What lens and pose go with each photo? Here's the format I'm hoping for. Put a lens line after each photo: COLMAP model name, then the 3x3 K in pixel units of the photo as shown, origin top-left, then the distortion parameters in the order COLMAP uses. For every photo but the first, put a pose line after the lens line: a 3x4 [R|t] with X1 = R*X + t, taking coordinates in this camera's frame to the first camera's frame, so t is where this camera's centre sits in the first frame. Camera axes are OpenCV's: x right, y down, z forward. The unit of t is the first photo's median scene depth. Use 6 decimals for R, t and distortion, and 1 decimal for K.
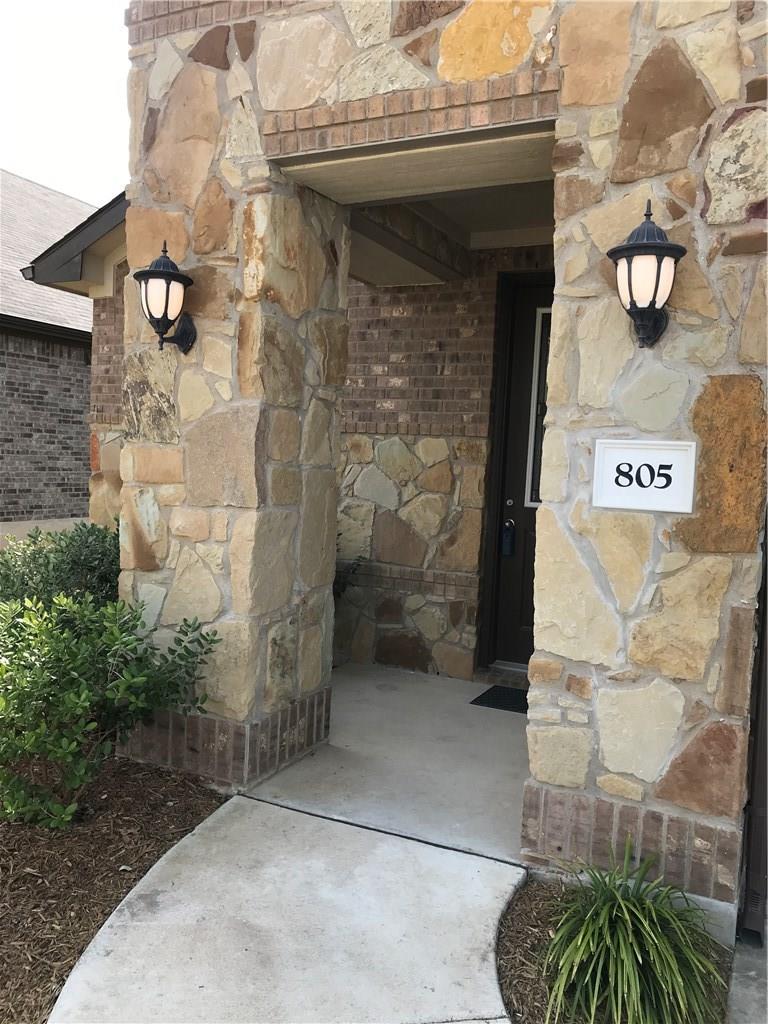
lens RADIAL K [[843.9, 0, 386.4], [0, 843.9, 515.7], [0, 0, 1]] dist [0.033166, -0.029797]
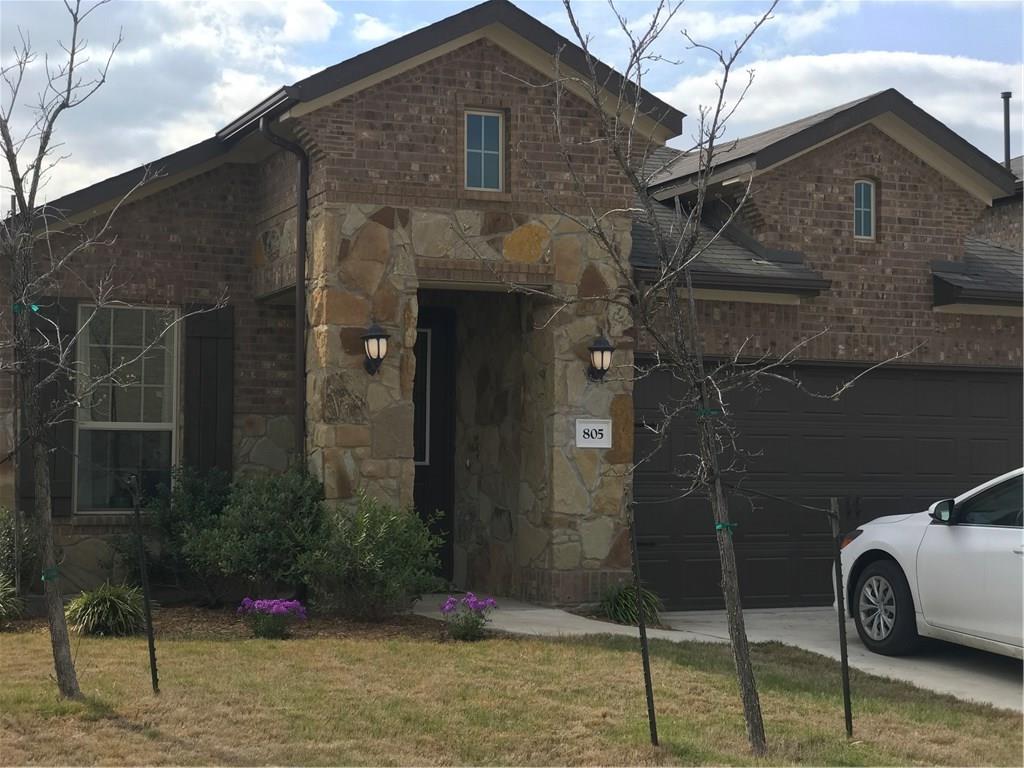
lens RADIAL K [[1686.5, 0, 512.9], [0, 1686.5, 382.2], [0, 0, 1]] dist [-0.058935, 0.000000]
pose [[0.655700, 0.000590, 0.755022, -3.180415], [0.072225, 0.995365, -0.063501, 0.087547], [-0.751559, 0.096169, 0.652618, -1.822229]]
